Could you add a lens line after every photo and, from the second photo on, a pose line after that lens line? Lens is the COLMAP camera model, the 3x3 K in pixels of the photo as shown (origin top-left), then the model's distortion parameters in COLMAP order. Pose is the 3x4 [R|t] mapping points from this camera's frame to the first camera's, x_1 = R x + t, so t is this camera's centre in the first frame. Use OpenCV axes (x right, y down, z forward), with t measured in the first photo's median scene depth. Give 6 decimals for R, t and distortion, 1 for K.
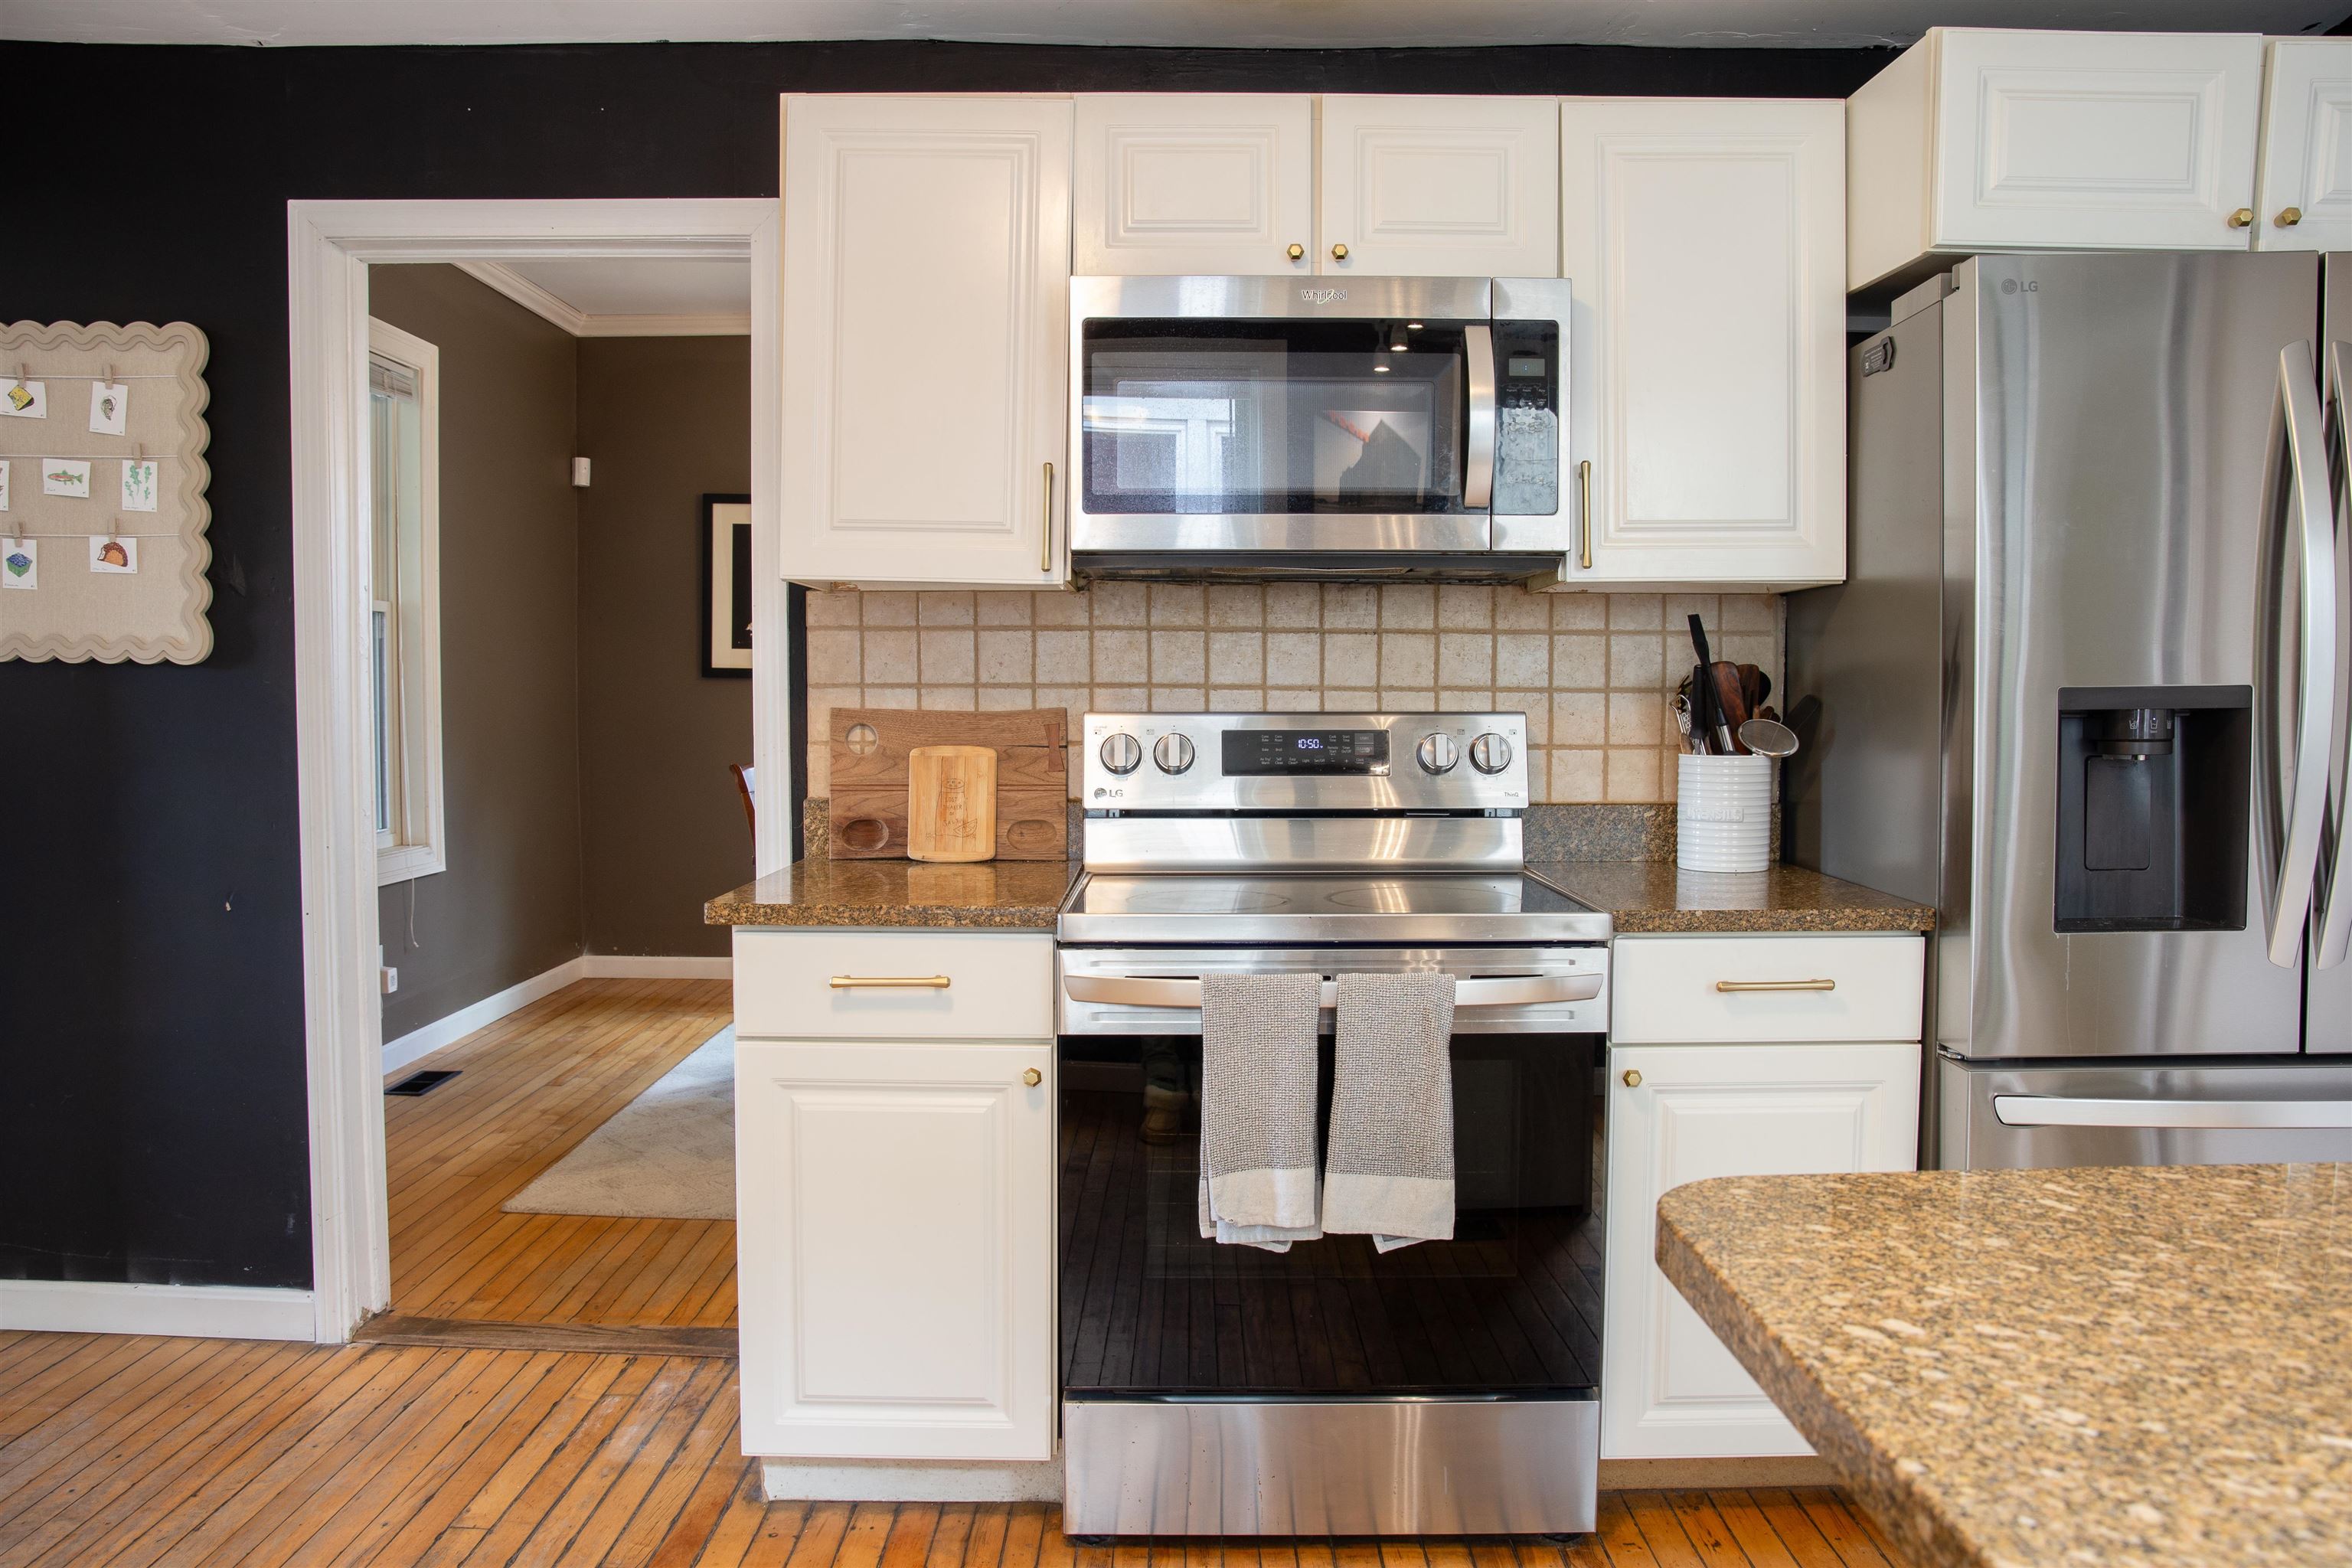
lens RADIAL K [[1642.0, 0, 1176.0], [0, 1642.0, 784.0], [0, 0, 1]] dist [-0.114467, 0.088485]
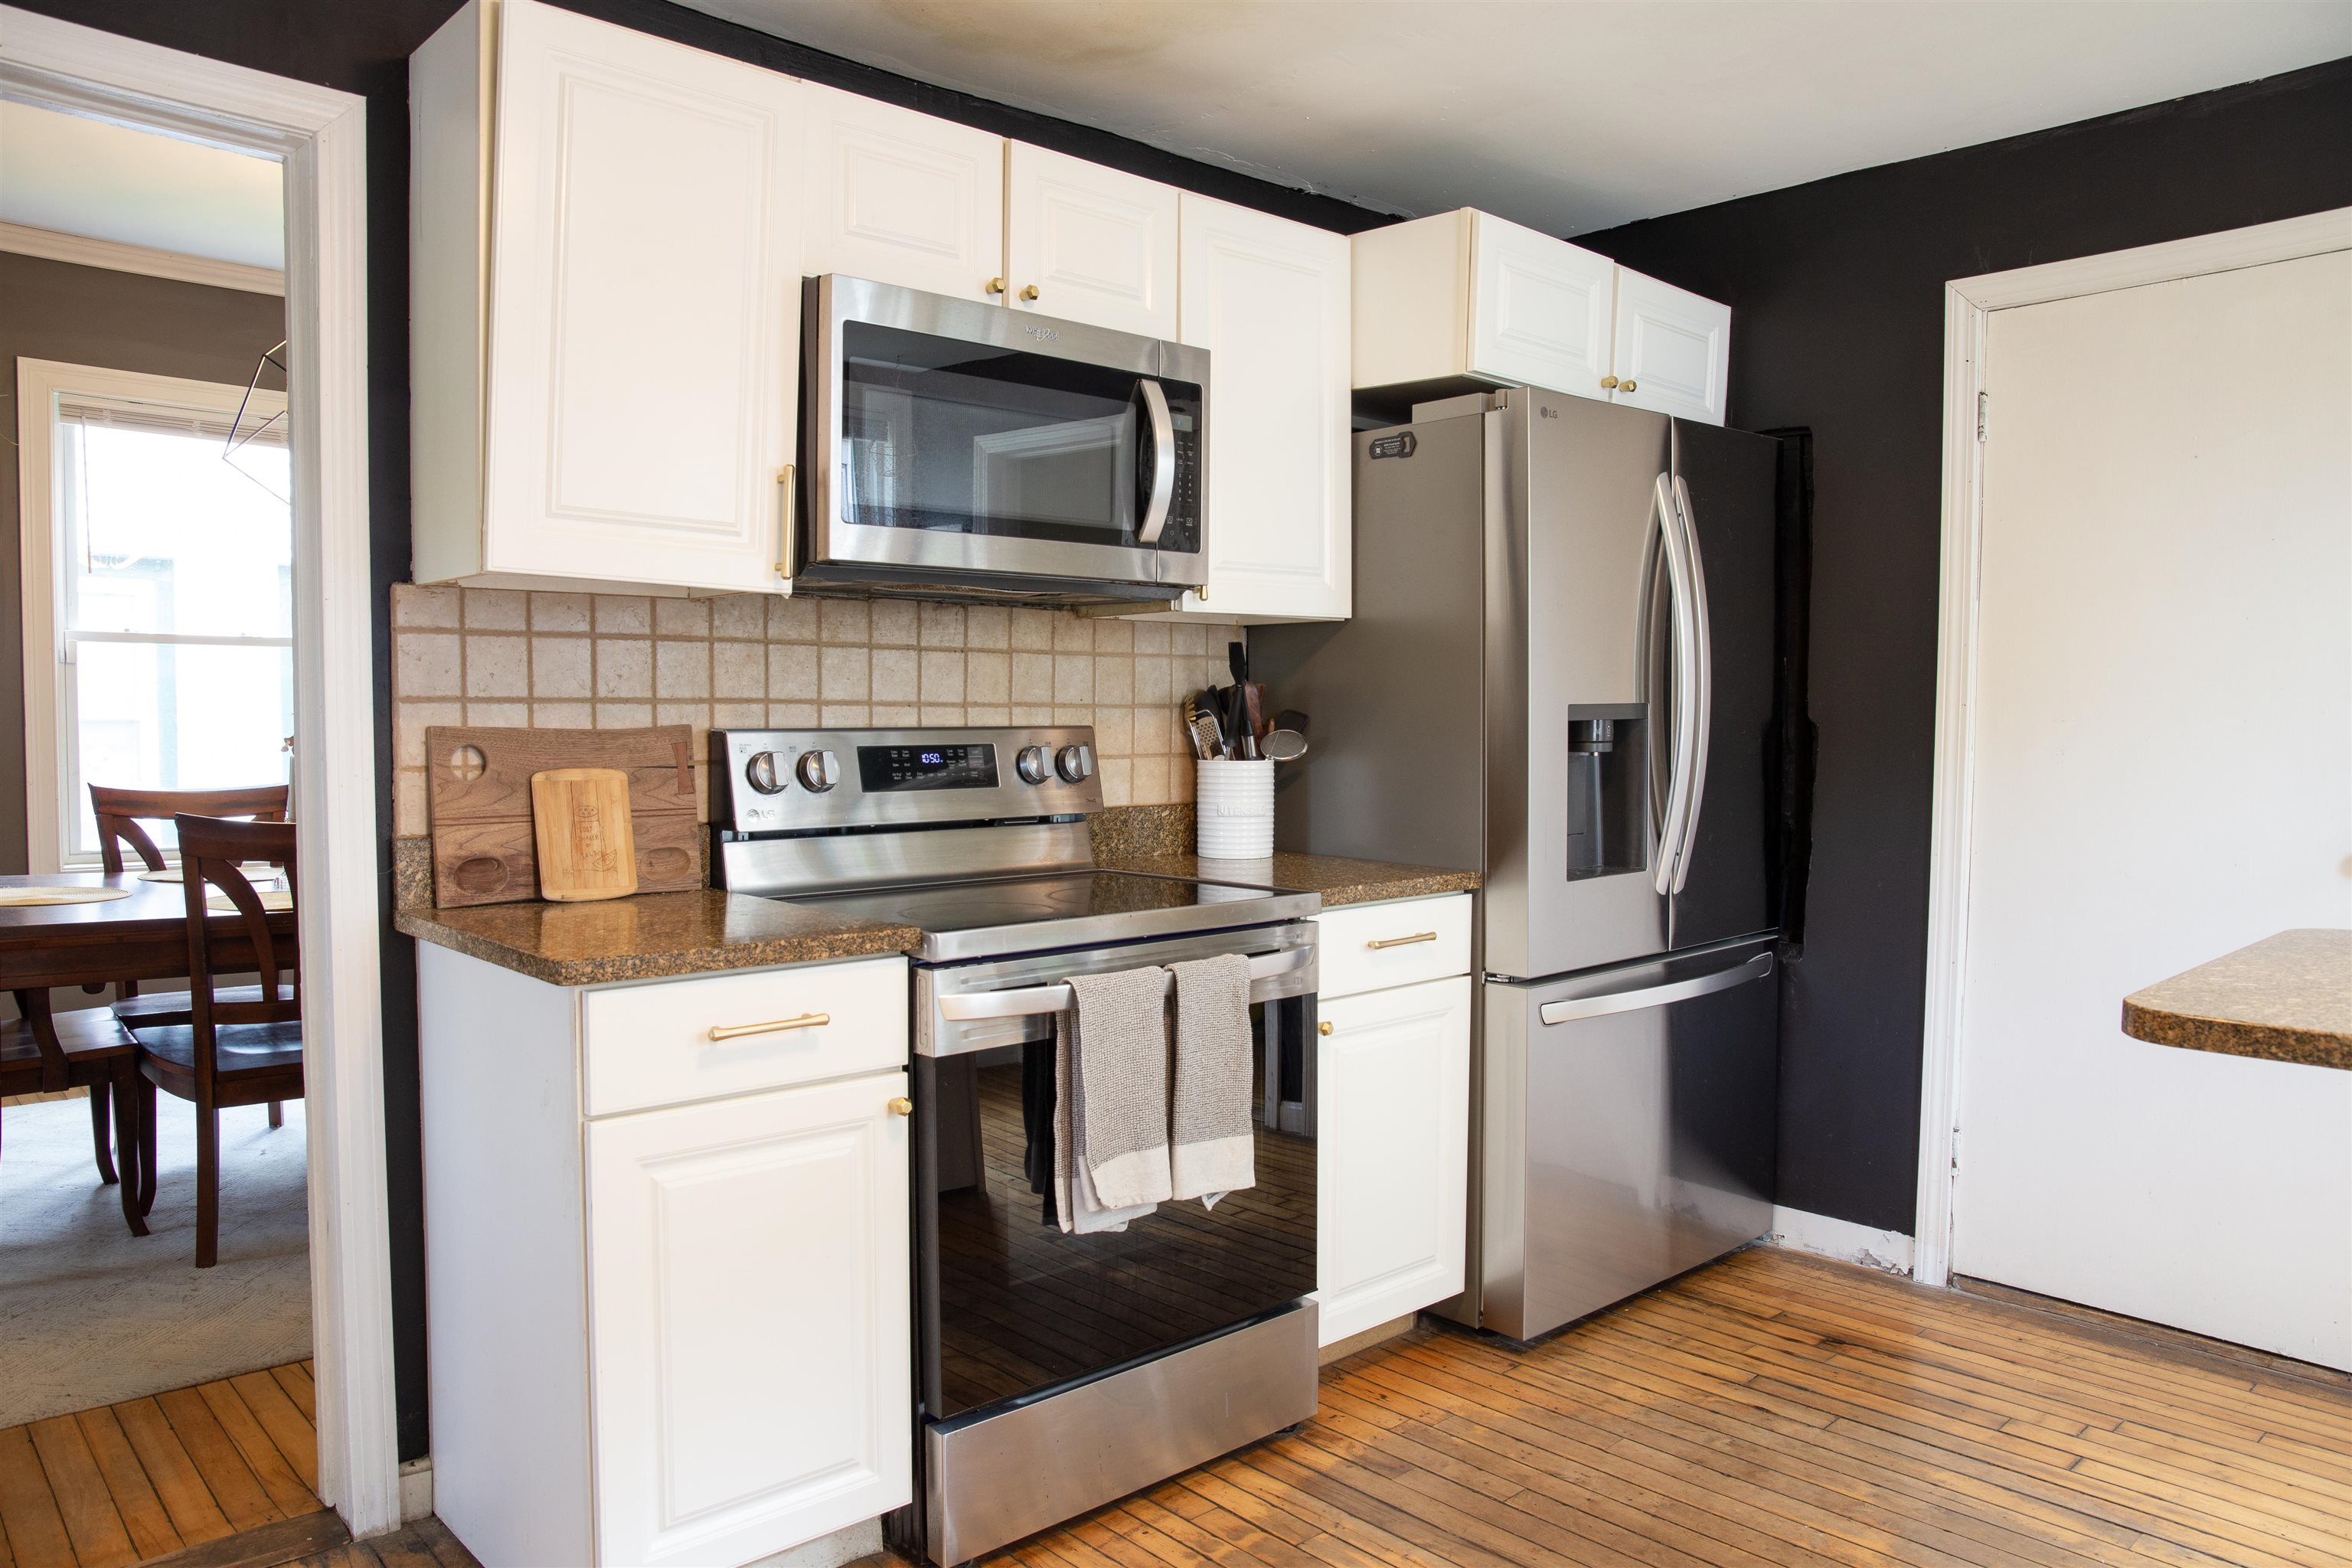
lens RADIAL K [[1642.0, 0, 1176.0], [0, 1642.0, 784.0], [0, 0, 1]] dist [-0.114467, 0.088485]
pose [[0.731488, -0.028837, 0.681244, -0.493666], [0.035815, 0.999351, 0.003847, -0.006906], [-0.680913, 0.021585, 0.732046, 0.145405]]
